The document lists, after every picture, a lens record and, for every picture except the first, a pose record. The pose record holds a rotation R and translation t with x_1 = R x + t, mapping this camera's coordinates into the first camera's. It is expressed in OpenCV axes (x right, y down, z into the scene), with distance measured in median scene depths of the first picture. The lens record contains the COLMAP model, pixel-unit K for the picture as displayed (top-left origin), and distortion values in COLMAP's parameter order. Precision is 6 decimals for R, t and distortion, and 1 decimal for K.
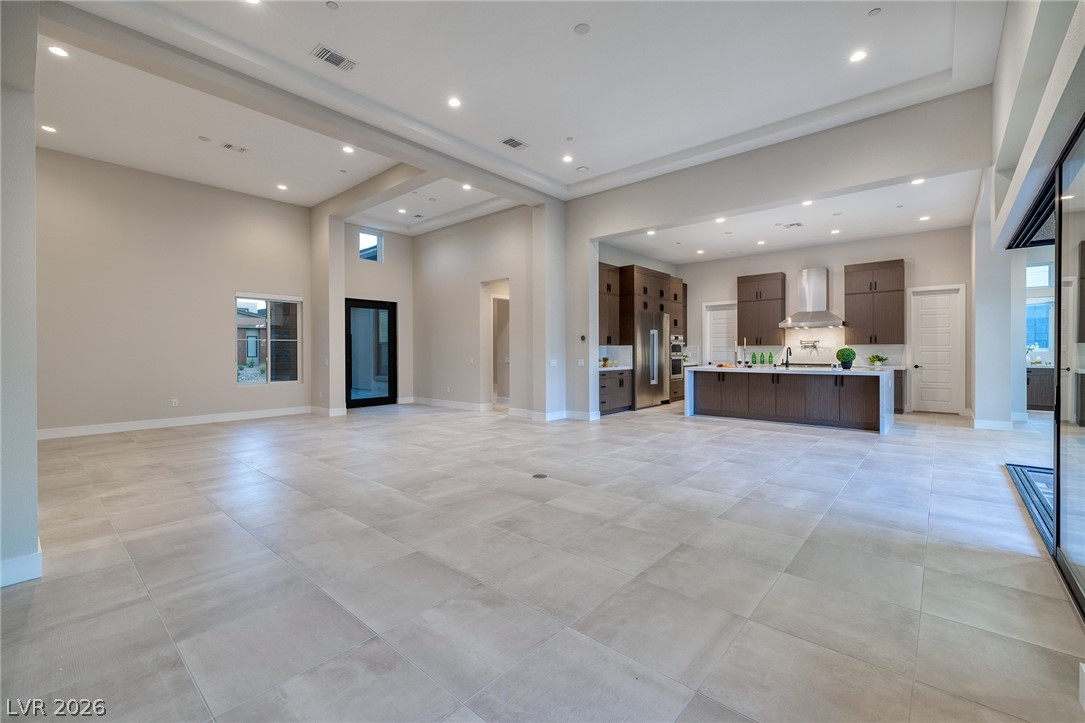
lens RADIAL K [[463.3, 0, 537.5], [0, 463.3, 352.4], [0, 0, 1]] dist [0.002100, 0.000149]
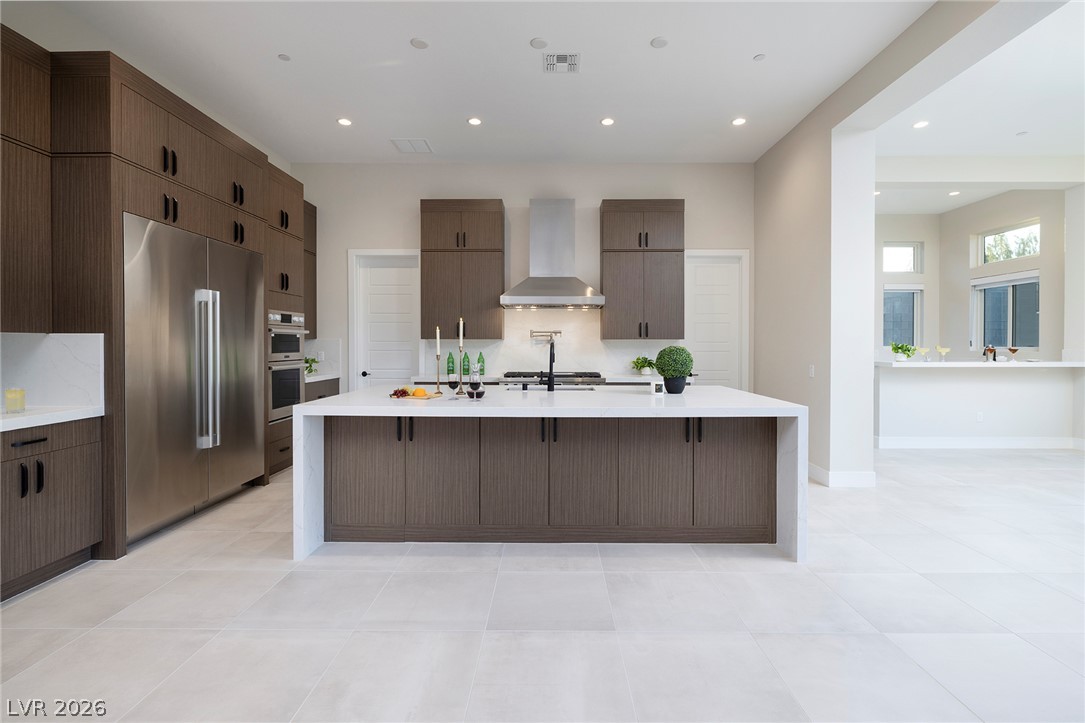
lens RADIAL K [[504.8, 0, 545.8], [0, 504.8, 348.3], [0, 0, 1]] dist [-0.000933, -0.000274]
pose [[0.757225, -0.000930, 0.653154, 0.207798], [-0.002407, 0.999988, 0.004214, -0.007772], [-0.653150, -0.004763, 0.757214, 0.582376]]
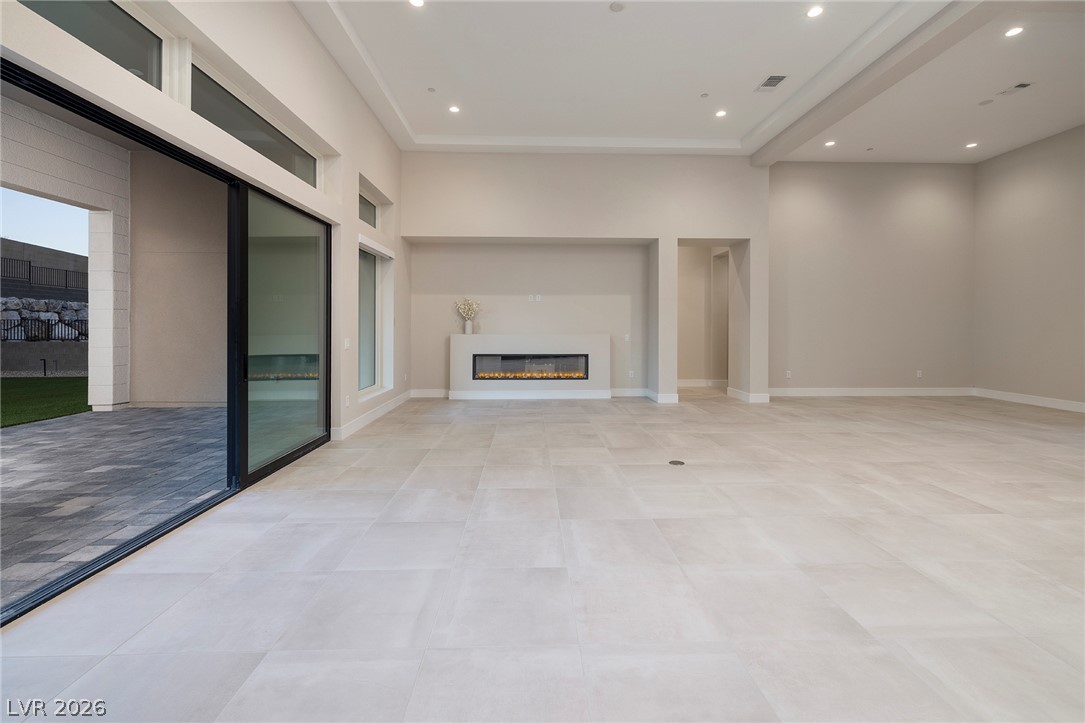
lens RADIAL K [[478.2, 0, 547.0], [0, 478.2, 327.8], [0, 0, 1]] dist [0.000625, 0.000034]
pose [[-0.725939, 0.003450, -0.687750, 0.405560], [-0.000559, 0.999984, 0.005607, -0.001895], [0.687759, 0.004455, -0.725926, 0.728718]]
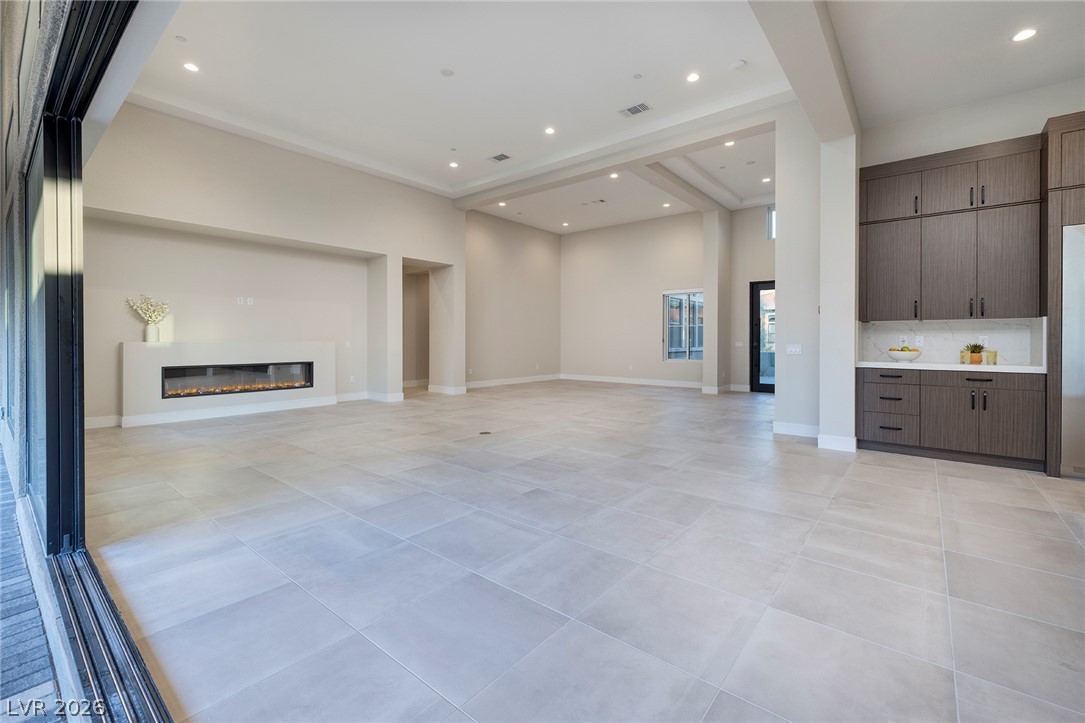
lens RADIAL K [[459.6, 0, 554.5], [0, 459.6, 341.1], [0, 0, 1]] dist [0.002528, 0.000276]
pose [[0.044079, 0.008007, -0.998996, 0.595774], [-0.004251, 0.999960, 0.007827, 0.005886], [0.999019, 0.003902, 0.044111, 0.545586]]
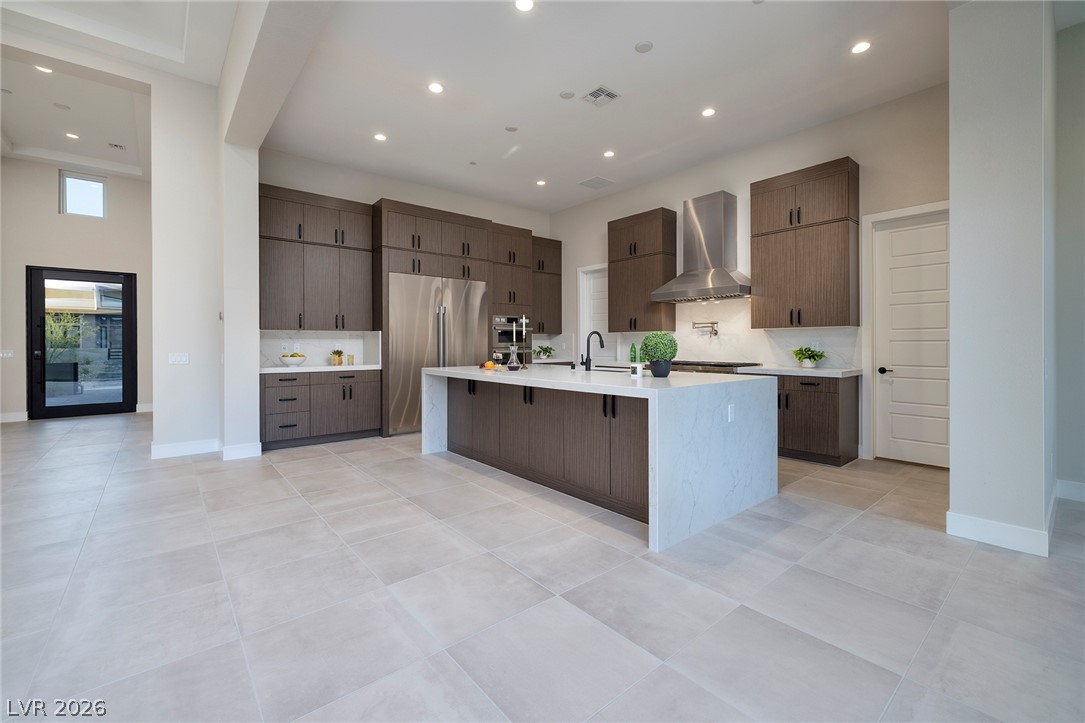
lens RADIAL K [[457.5, 0, 545.2], [0, 457.5, 345.2], [0, 0, 1]] dist [0.002938, 0.000329]
pose [[0.988321, 0.002788, -0.152358, 0.510157], [-0.002705, 0.999996, 0.000750, 0.003360], [0.152360, -0.000329, 0.988325, 0.434317]]
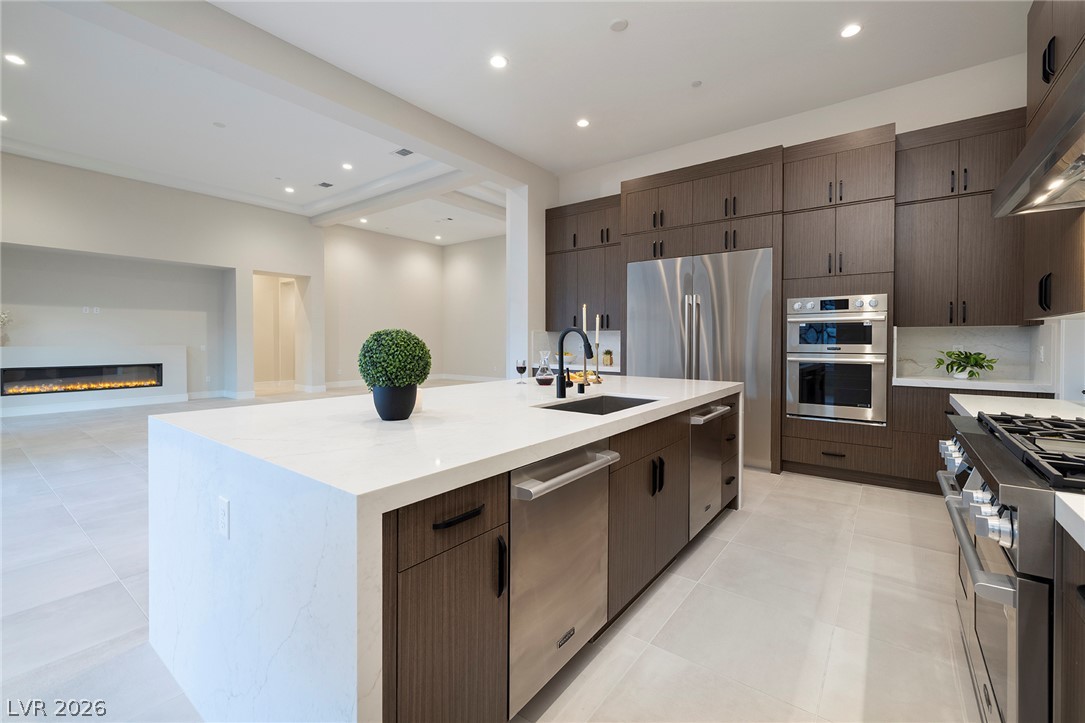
lens RADIAL K [[457.5, 0, 545.2], [0, 457.5, 345.2], [0, 0, 1]] dist [0.002938, 0.000329]
pose [[0.074071, 0.016980, -0.997108, 0.734300], [-0.004100, 0.999852, 0.016722, -0.004853], [0.997245, 0.002849, 0.074130, 0.853127]]
